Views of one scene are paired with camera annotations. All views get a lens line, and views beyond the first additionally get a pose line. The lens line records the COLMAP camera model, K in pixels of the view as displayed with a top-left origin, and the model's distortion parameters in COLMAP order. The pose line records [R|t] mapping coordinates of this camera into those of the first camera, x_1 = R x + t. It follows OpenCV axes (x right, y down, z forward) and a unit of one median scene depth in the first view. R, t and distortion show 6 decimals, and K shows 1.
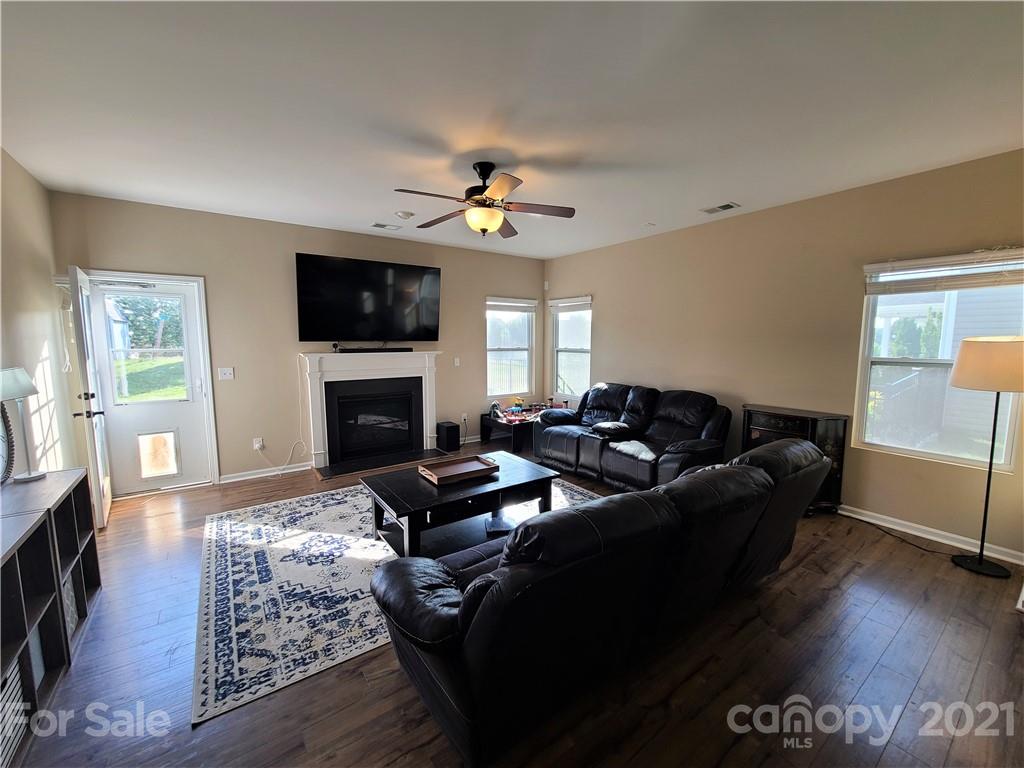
lens RADIAL K [[411.1, 0, 514.7], [0, 411.1, 387.5], [0, 0, 1]] dist [0.000517, 0.000040]
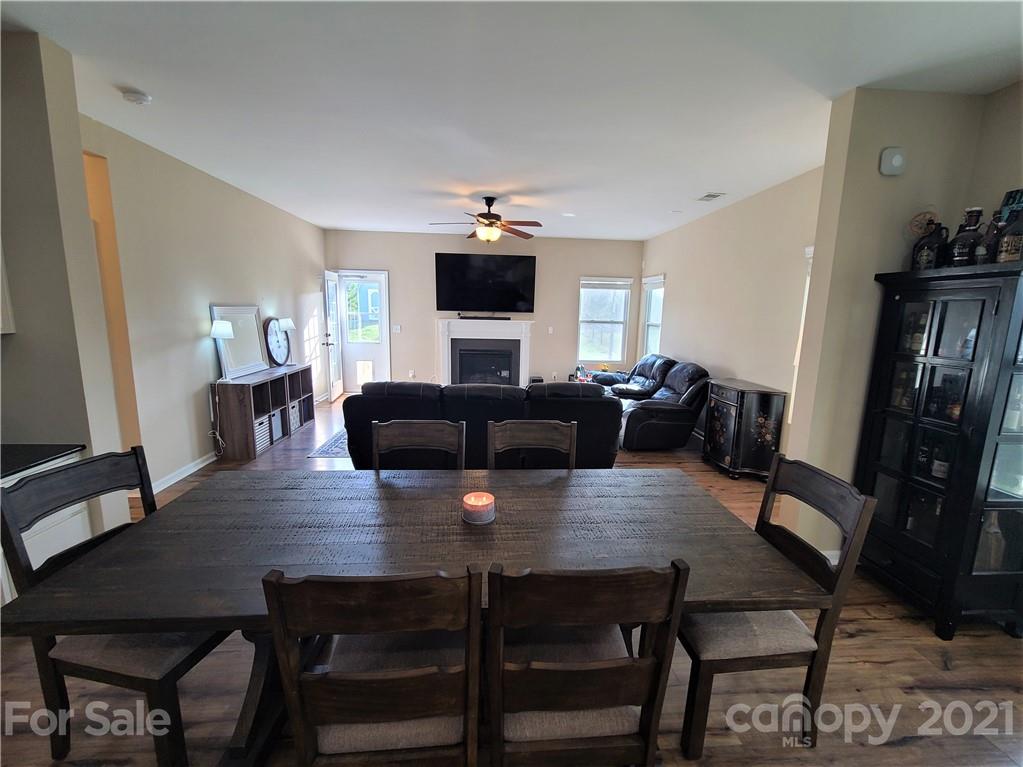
lens RADIAL K [[433.4, 0, 526.0], [0, 433.4, 385.5], [0, 0, 1]] dist [0.000009, -0.000010]
pose [[0.857397, 0.109141, -0.502950, 0.553618], [-0.084220, 0.993836, 0.072091, 0.019355], [0.507718, -0.019452, 0.861304, -0.207347]]
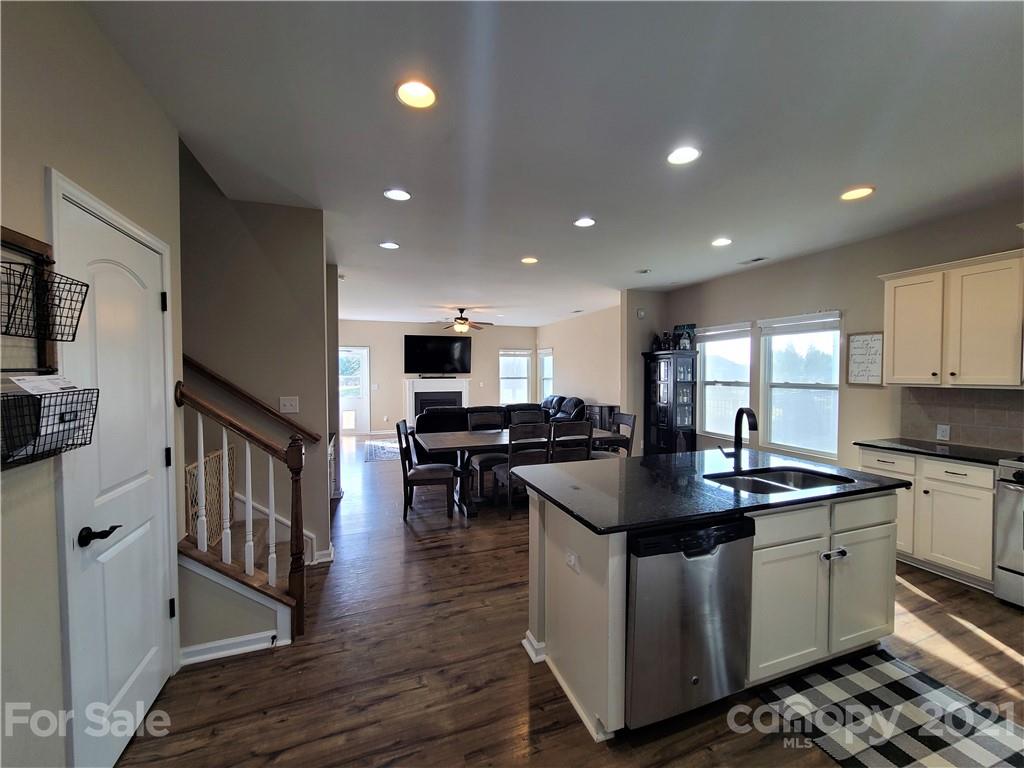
lens RADIAL K [[411.1, 0, 514.7], [0, 411.1, 387.5], [0, 0, 1]] dist [0.000517, 0.000040]
pose [[0.961799, 0.007951, -0.273641, 0.604038], [-0.031523, 0.996146, -0.081852, 0.117509], [0.271936, 0.087352, 0.958343, -0.882685]]
